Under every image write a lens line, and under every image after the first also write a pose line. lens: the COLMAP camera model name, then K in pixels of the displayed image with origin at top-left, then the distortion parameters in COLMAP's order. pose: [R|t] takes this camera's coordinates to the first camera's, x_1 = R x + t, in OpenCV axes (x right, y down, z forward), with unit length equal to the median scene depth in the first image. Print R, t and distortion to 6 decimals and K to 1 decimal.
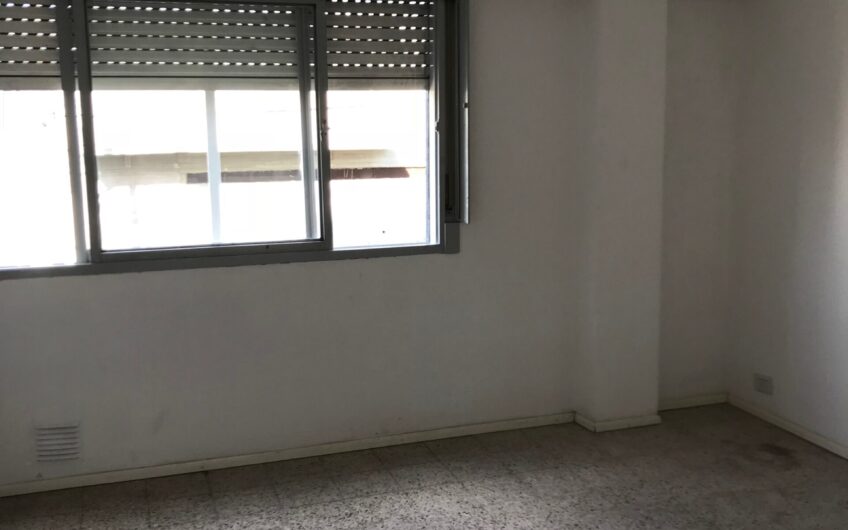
lens RADIAL K [[924.6, 0, 427.6], [0, 924.6, 268.4], [0, 0, 1]] dist [-0.006574, 0.000000]
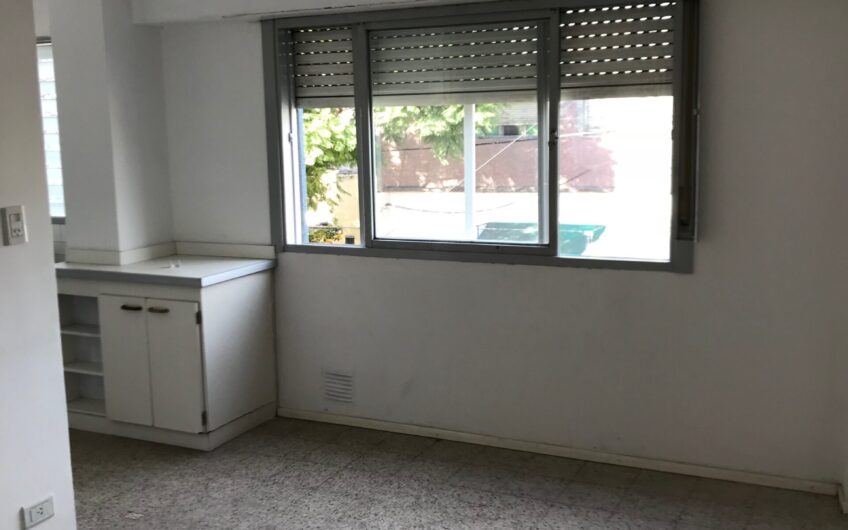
lens RADIAL K [[924.6, 0, 427.0], [0, 924.6, 262.9], [0, 0, 1]] dist [-0.006574, 0.000000]
pose [[0.689600, 0.098470, -0.717465, 0.533922], [-0.102277, 0.994025, 0.038122, -0.036904], [0.716932, 0.047091, 0.695551, 0.188085]]
